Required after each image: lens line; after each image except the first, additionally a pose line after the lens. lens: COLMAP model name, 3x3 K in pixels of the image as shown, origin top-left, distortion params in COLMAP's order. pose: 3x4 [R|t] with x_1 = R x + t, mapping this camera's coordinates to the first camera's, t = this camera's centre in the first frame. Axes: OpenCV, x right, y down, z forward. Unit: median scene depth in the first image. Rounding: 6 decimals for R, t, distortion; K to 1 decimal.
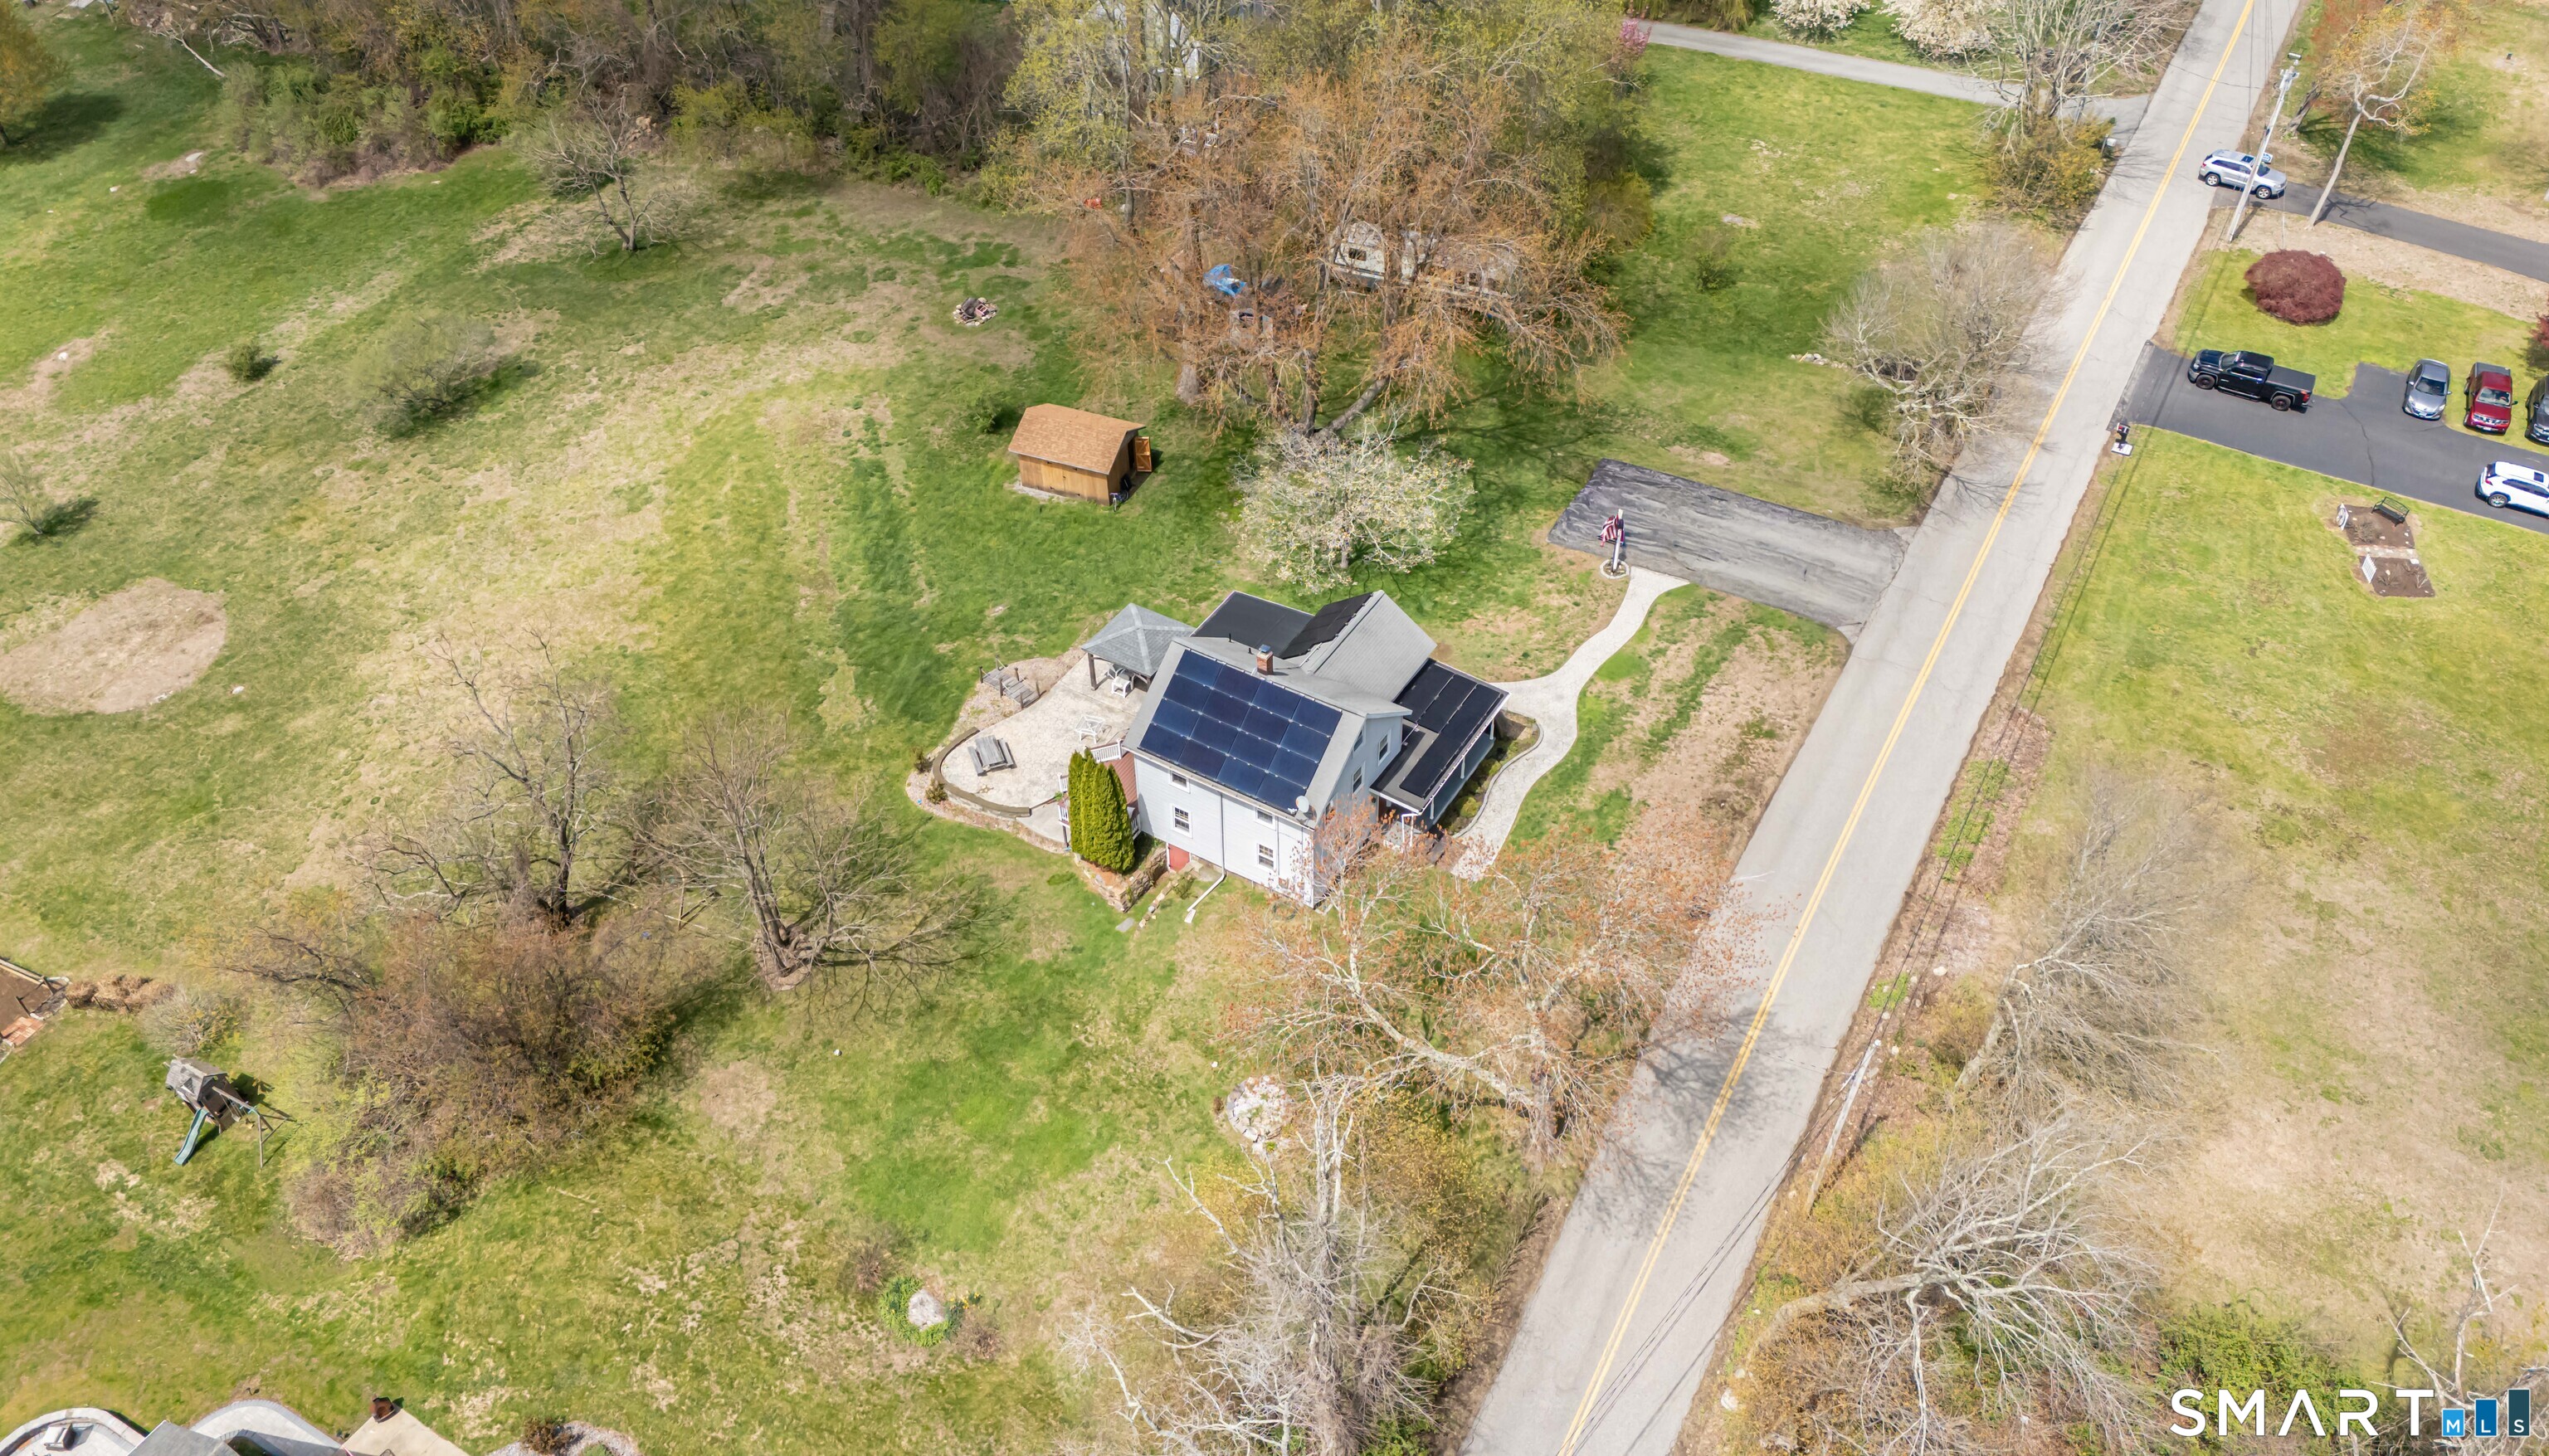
lens RADIAL K [[1898.5, 0, 1268.3], [0, 1898.5, 719.6], [0, 0, 1]] dist [0.098570, -0.115348]
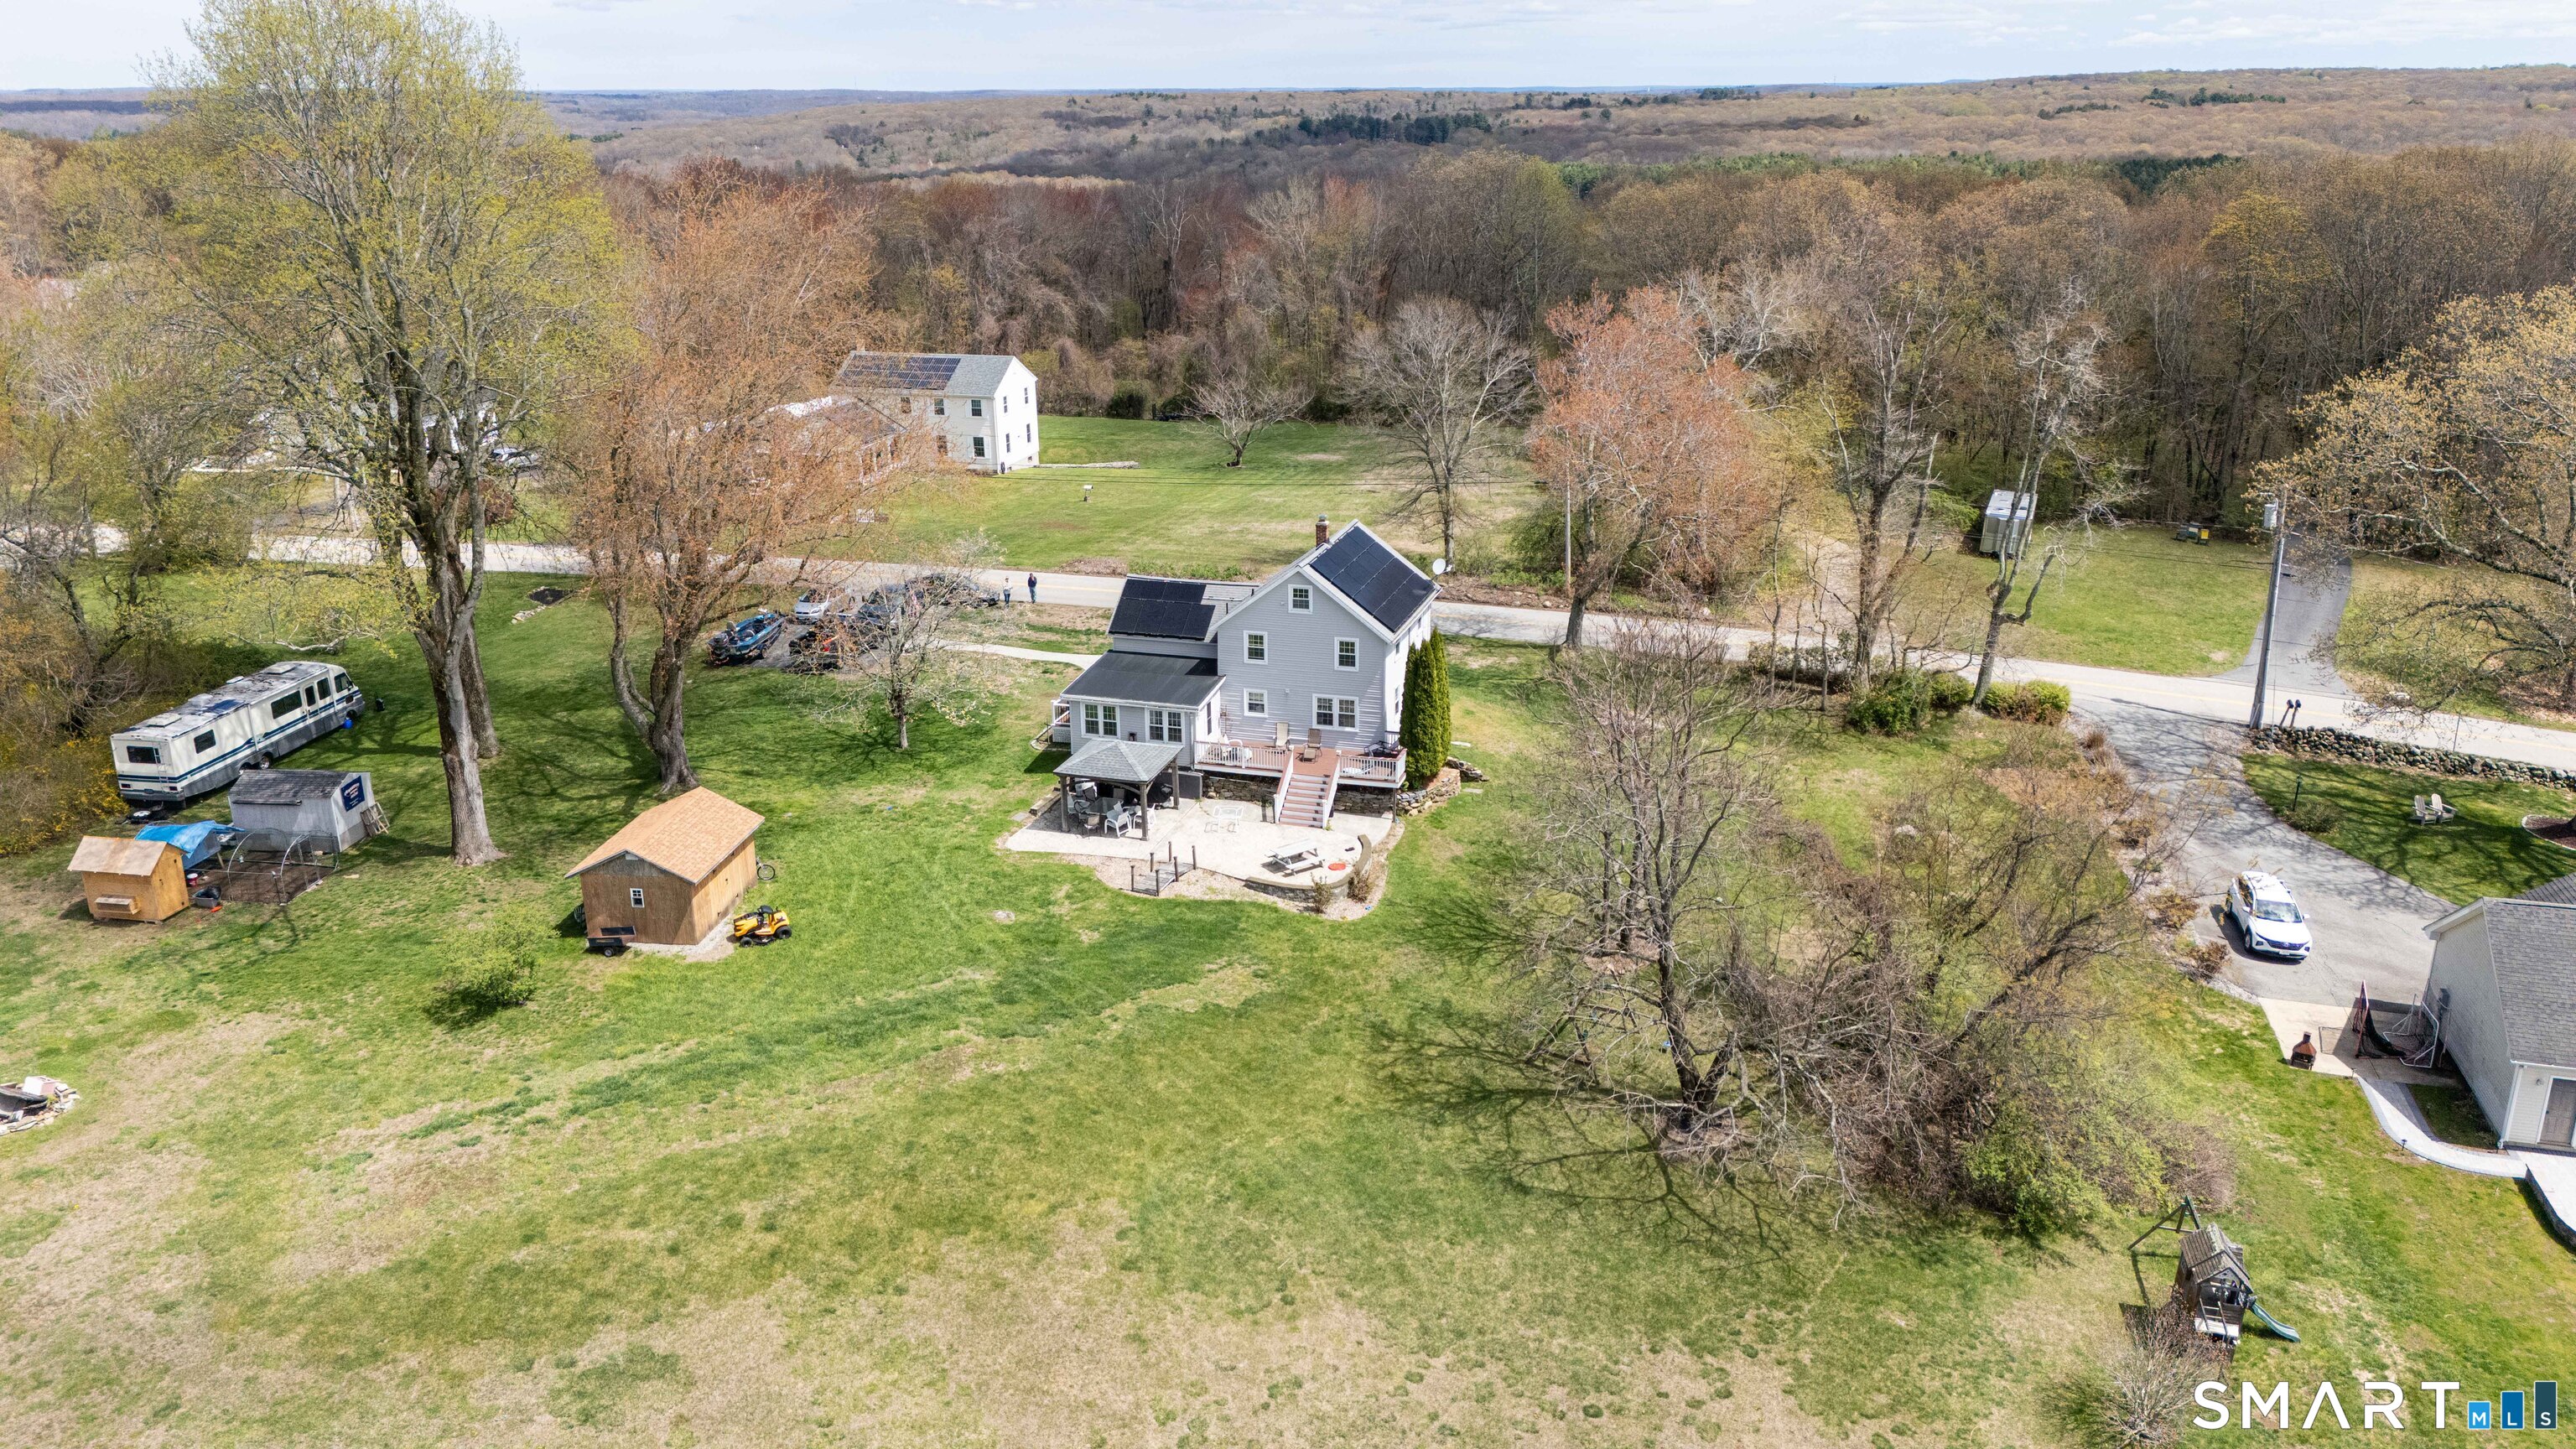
lens RADIAL K [[1883.0, 0, 1295.1], [0, 1883.0, 708.9], [0, 0, 1]] dist [0.096057, -0.107235]
pose [[-0.262923, -0.285000, 0.921763, -0.872556], [0.660331, 0.643406, 0.387287, -0.336892], [-0.703445, 0.710495, 0.019028, 0.921248]]
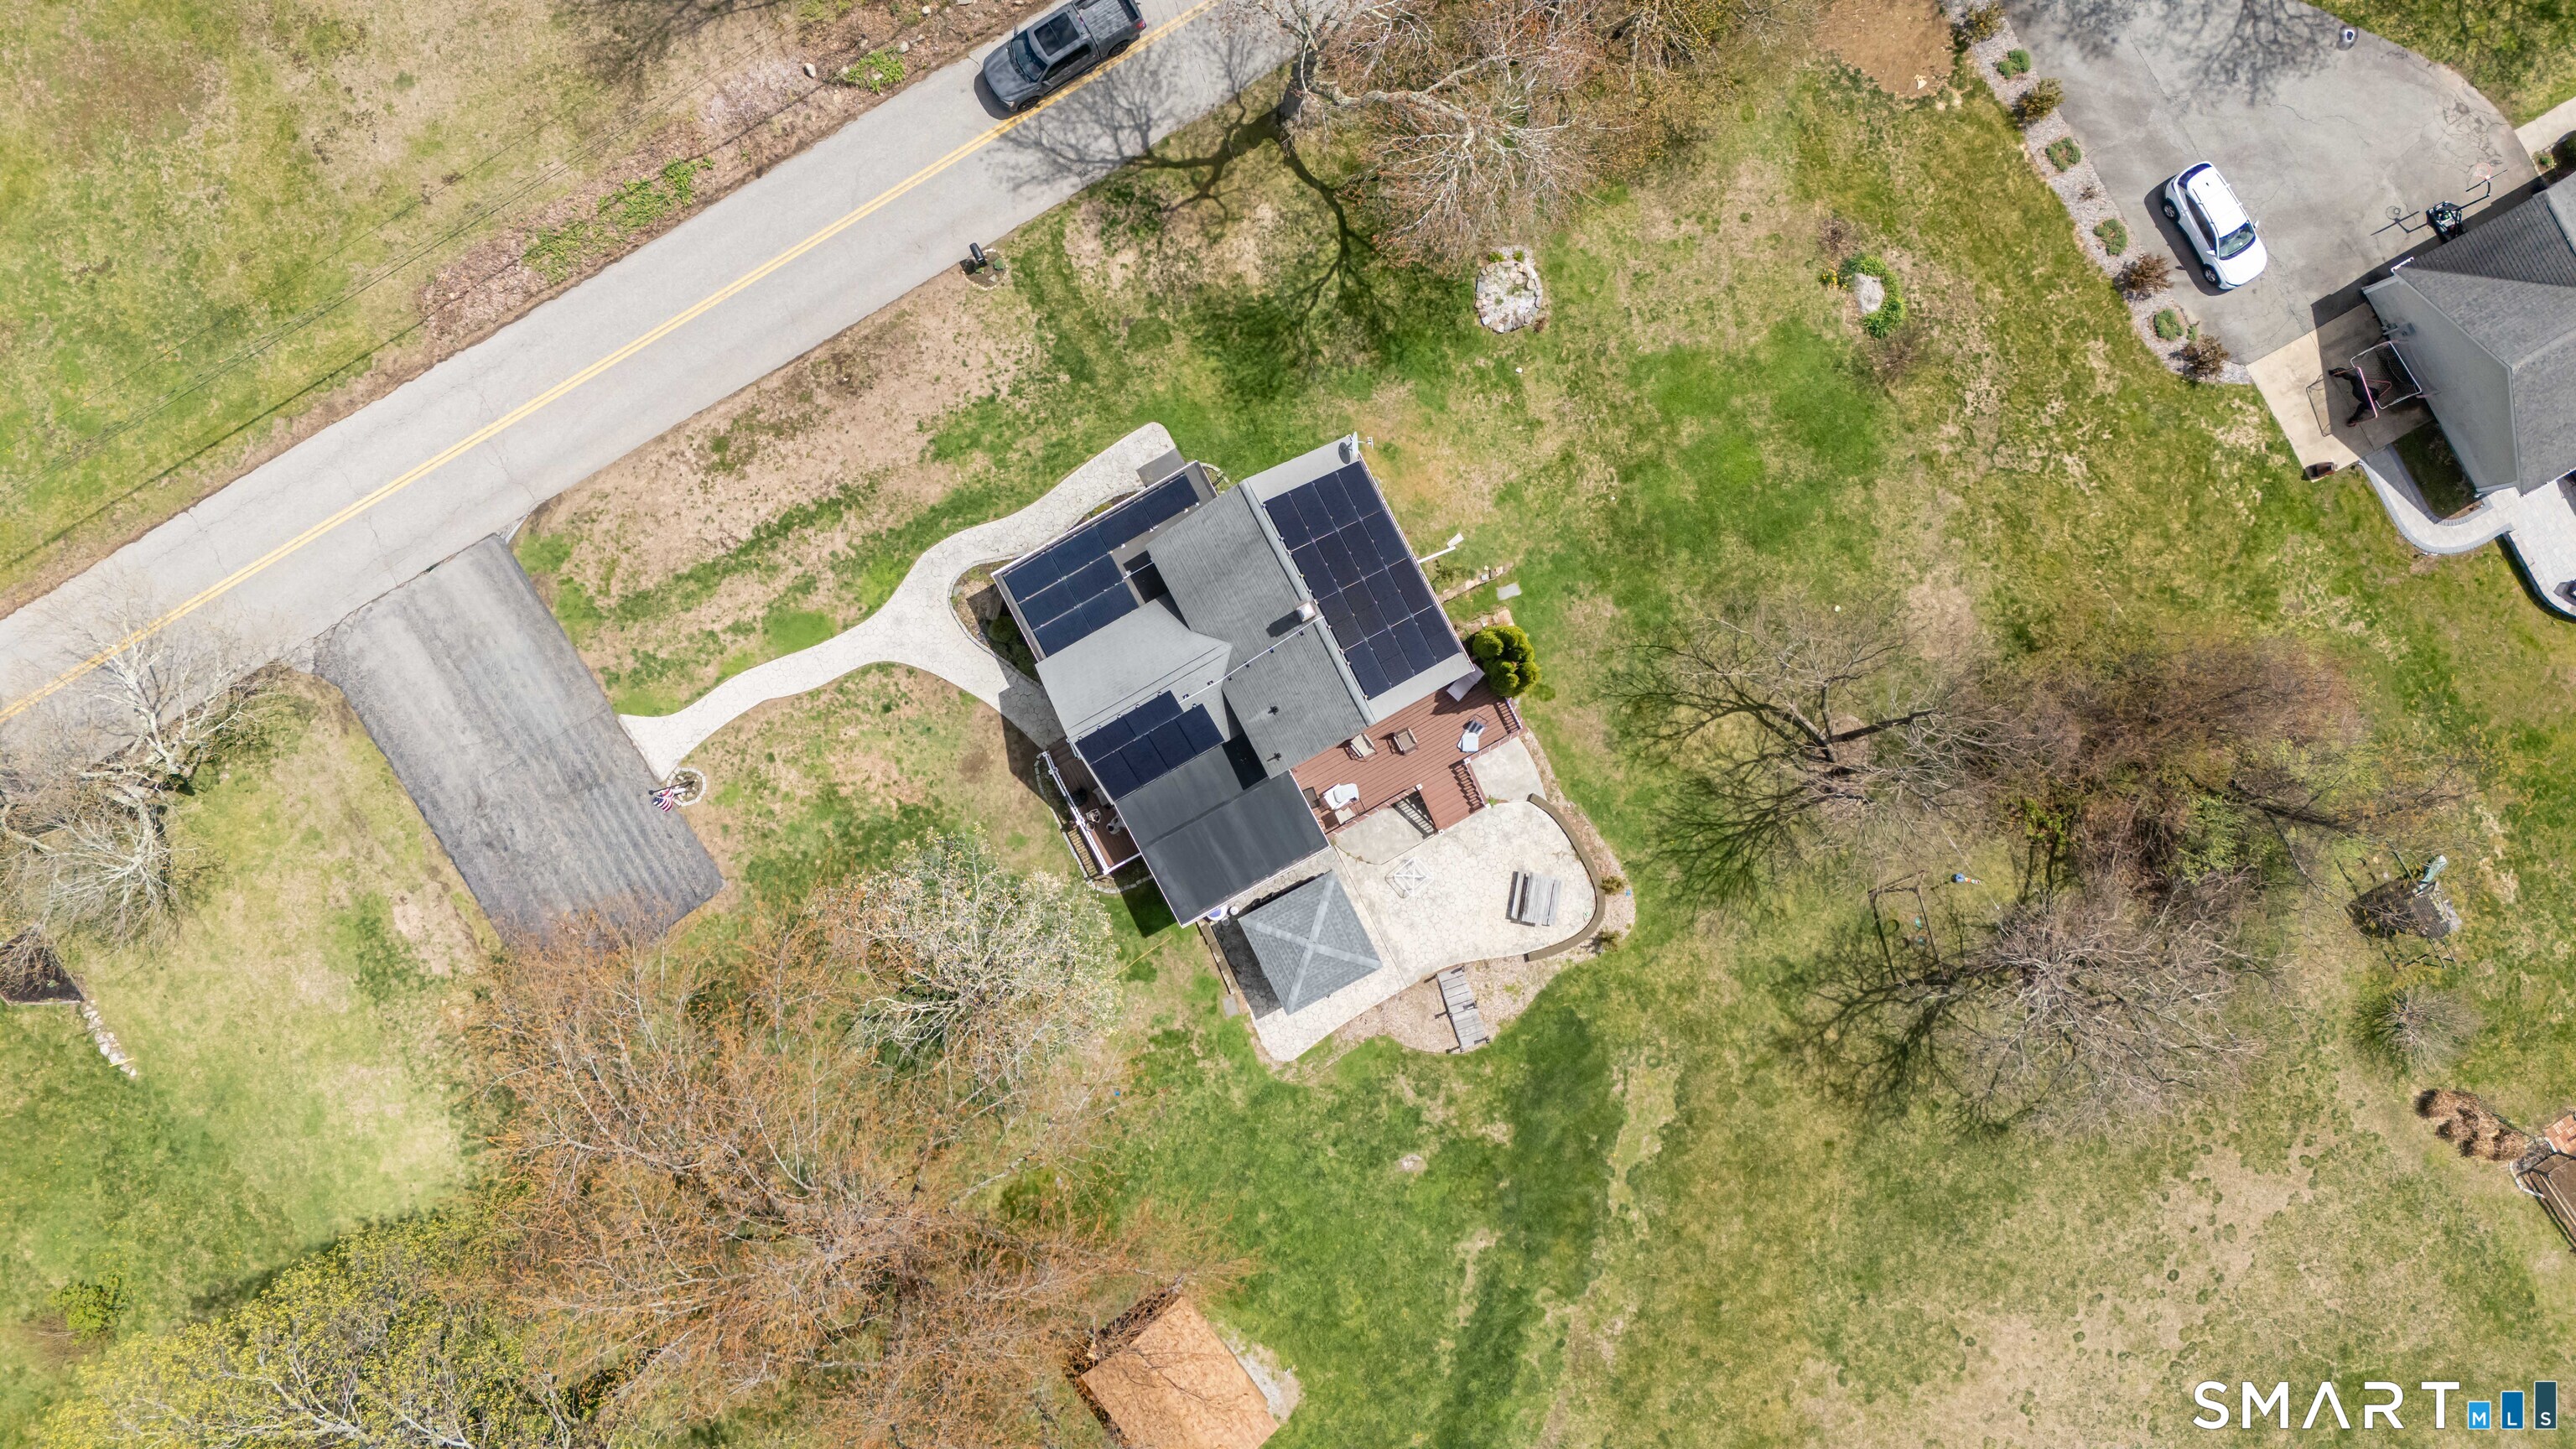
lens RADIAL K [[1883.0, 0, 1295.1], [0, 1883.0, 708.9], [0, 0, 1]] dist [0.096057, -0.107235]
pose [[-0.866167, -0.498791, 0.031019, -0.038175], [0.361857, -0.583145, 0.727324, -0.561488], [-0.344695, 0.641209, 0.685592, 0.409384]]
